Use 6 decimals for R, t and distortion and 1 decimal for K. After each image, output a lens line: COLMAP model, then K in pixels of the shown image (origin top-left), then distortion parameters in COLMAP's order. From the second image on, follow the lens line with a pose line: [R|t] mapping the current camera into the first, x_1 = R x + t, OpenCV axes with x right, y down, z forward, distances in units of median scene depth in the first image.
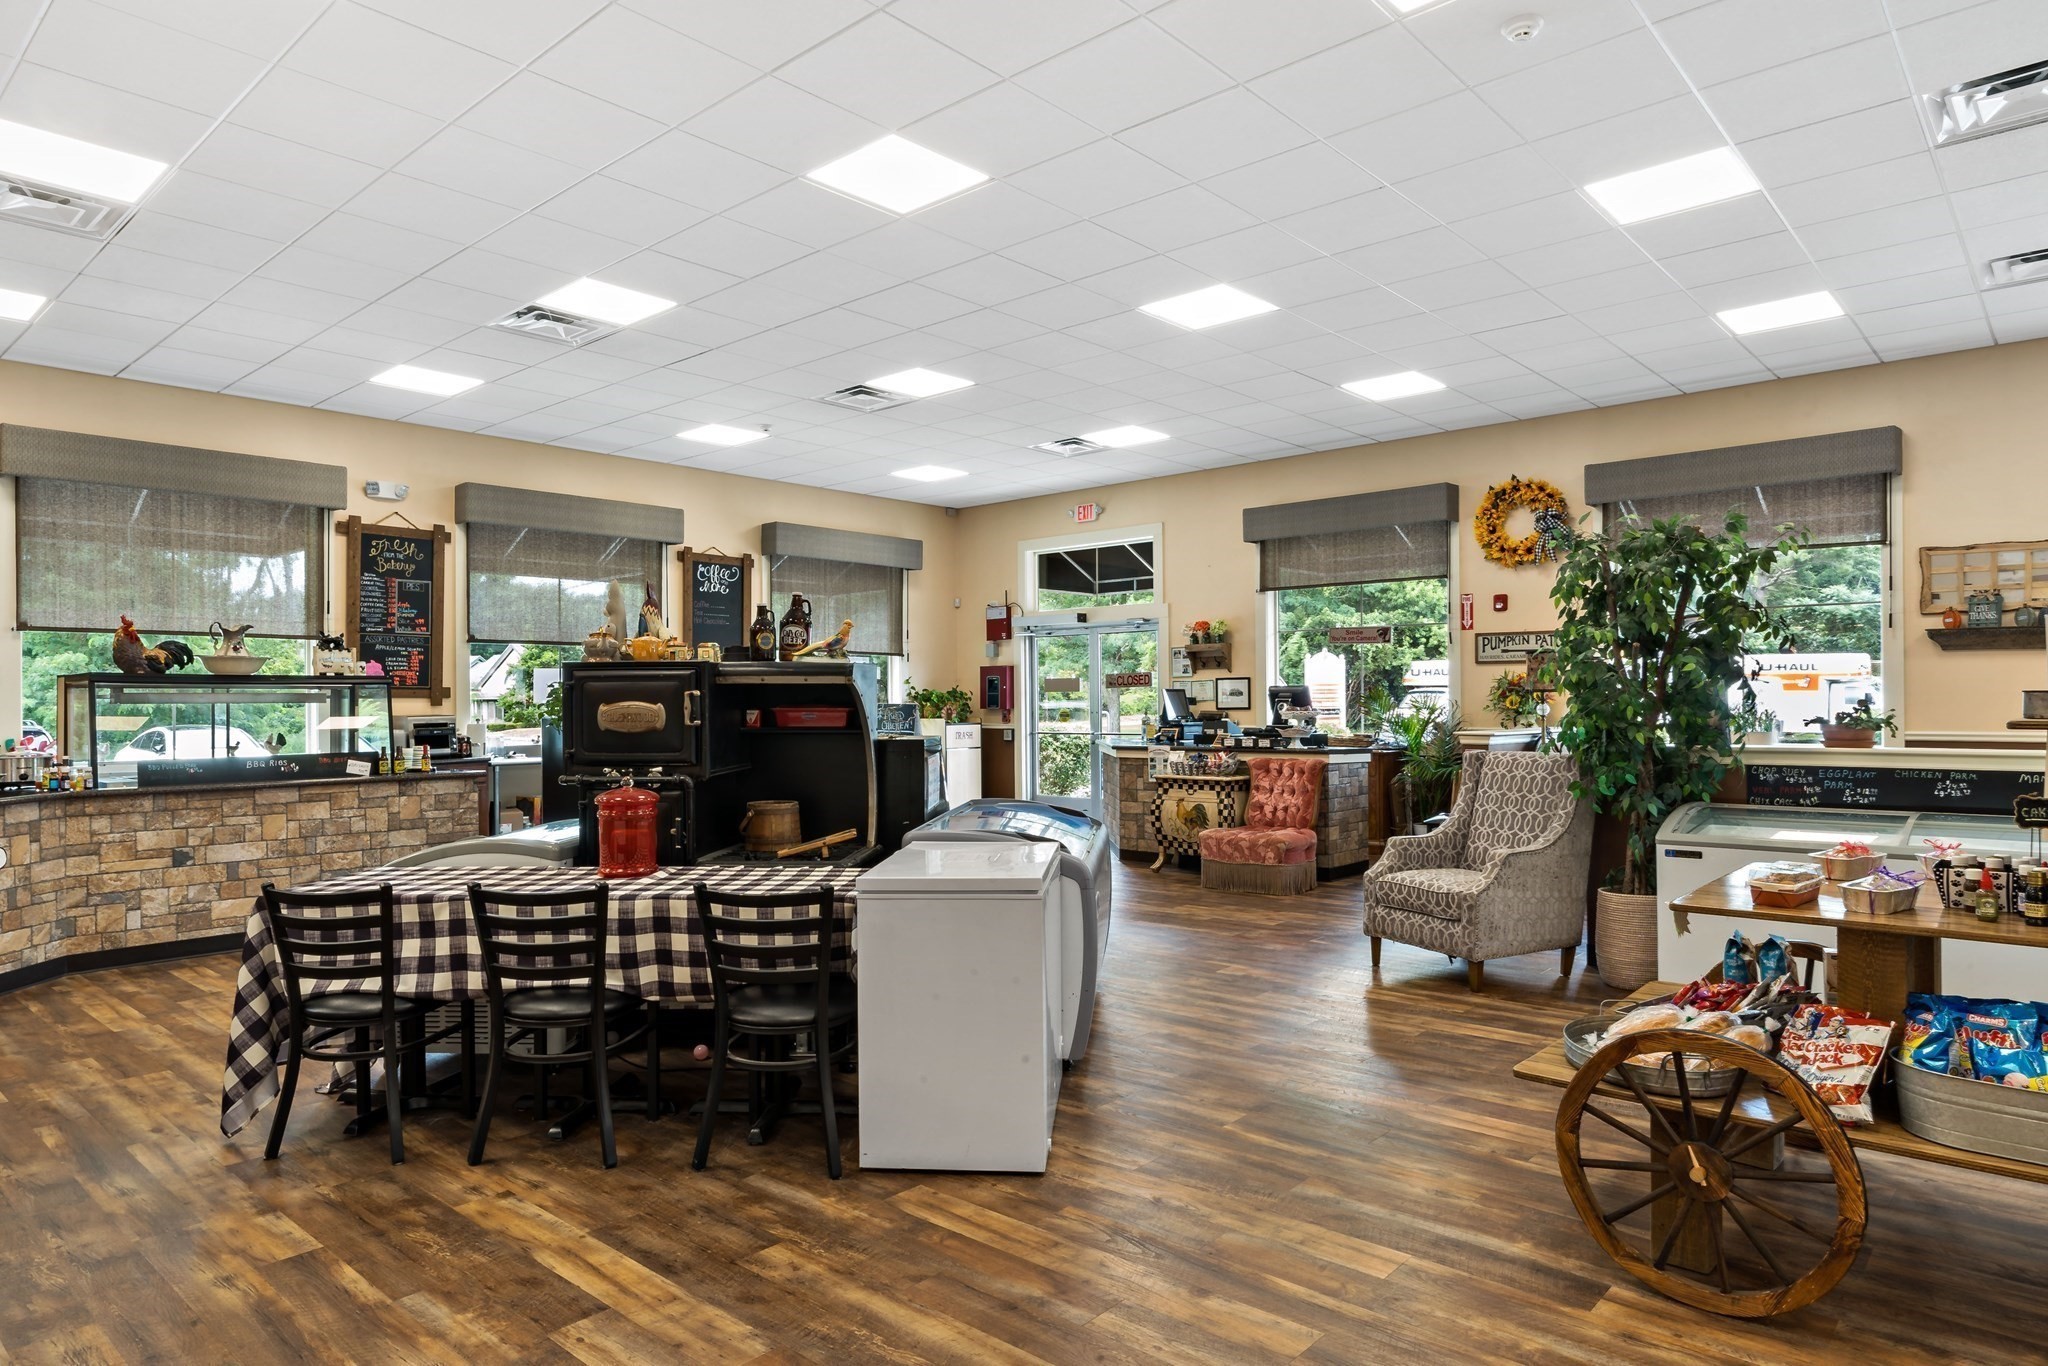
lens RADIAL K [[1234.2, 0, 1024.3], [0, 1234.2, 689.3], [0, 0, 1]] dist [0.001612, 0.002896]
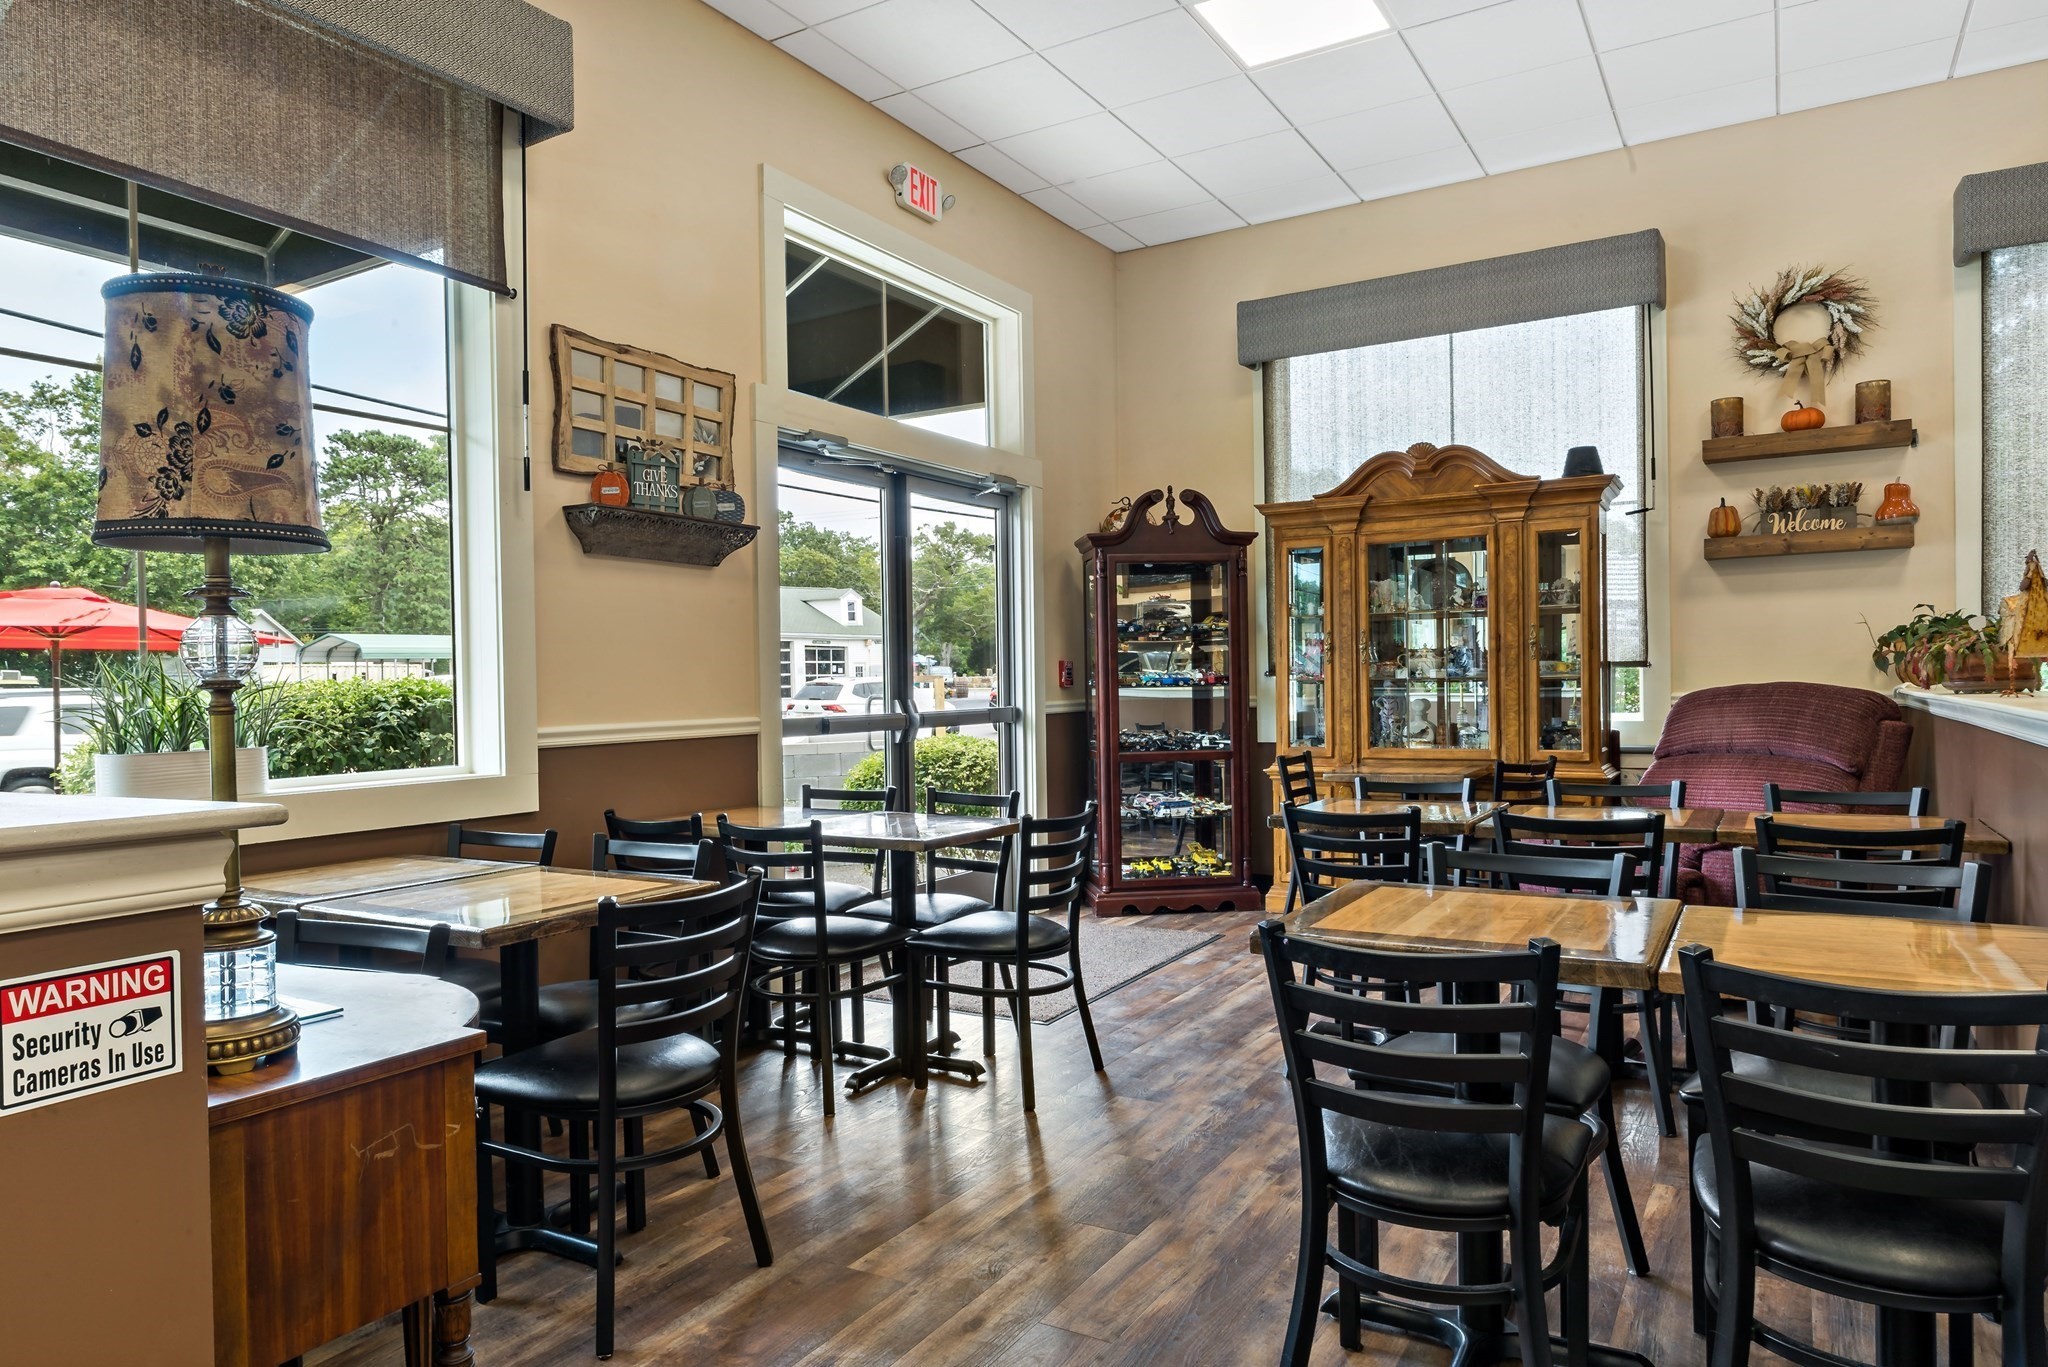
lens RADIAL K [[1274.4, 0, 1044.3], [0, 1274.4, 682.7], [0, 0, 1]] dist [0.006849, 0.004205]
pose [[-0.188354, 0.008501, 0.982064, 0.188702], [0.014536, 0.999877, -0.005868, 0.019496], [-0.981994, 0.013170, -0.188454, 0.753802]]
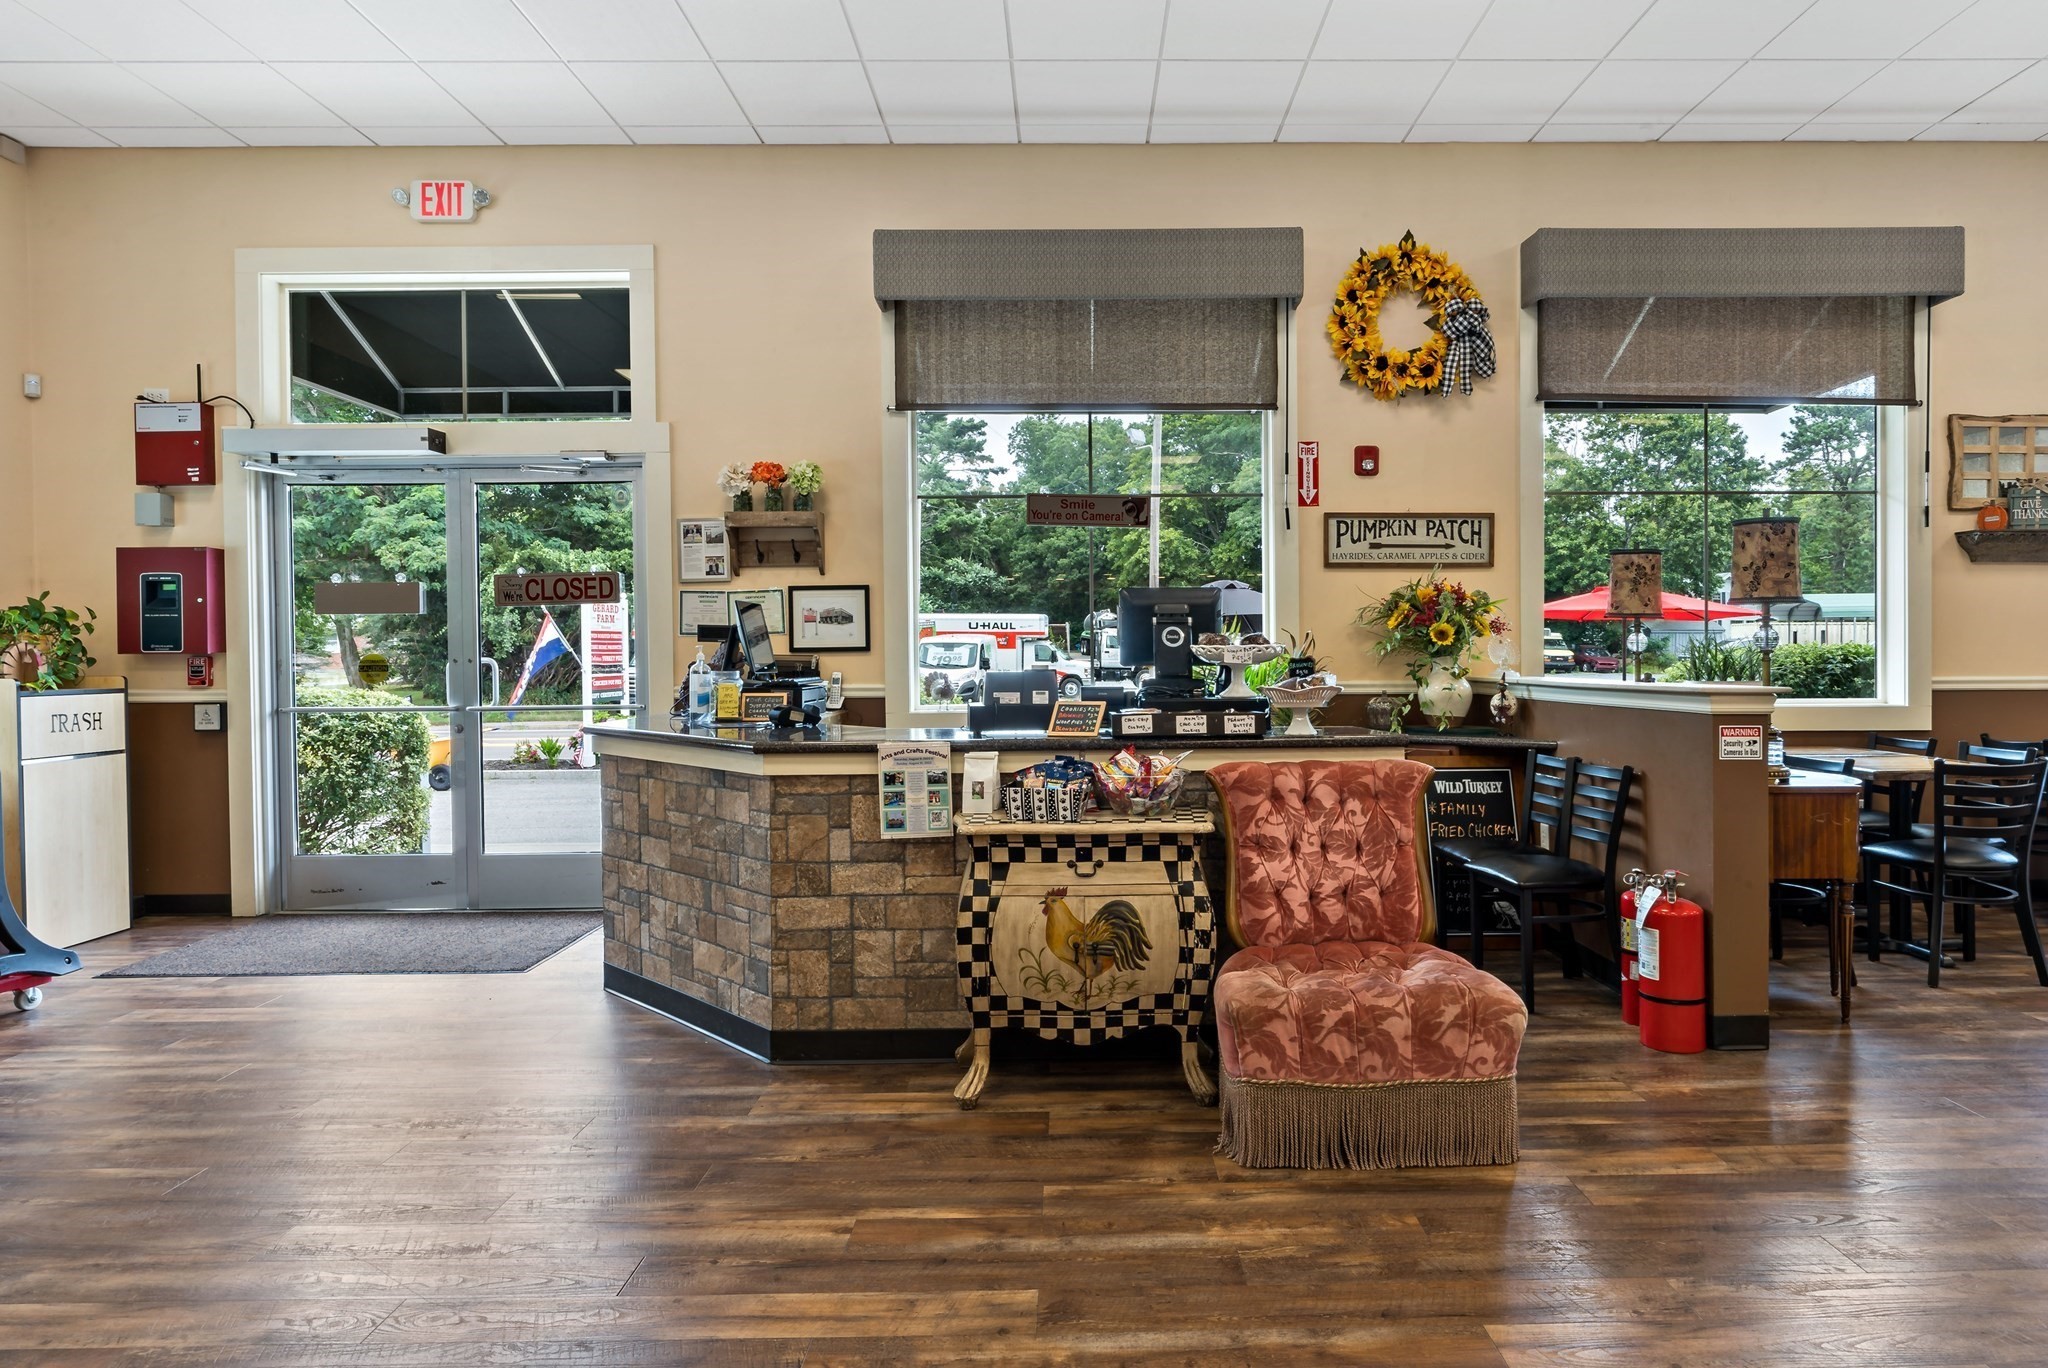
lens RADIAL K [[1238.8, 0, 1073.7], [0, 1238.8, 666.3], [0, 0, 1]] dist [-0.004412, -0.001052]
pose [[0.748079, -0.003507, 0.663601, -0.093207], [-0.004455, 0.999937, 0.010306, 0.019285], [-0.663595, -0.010666, 0.748016, 0.664411]]
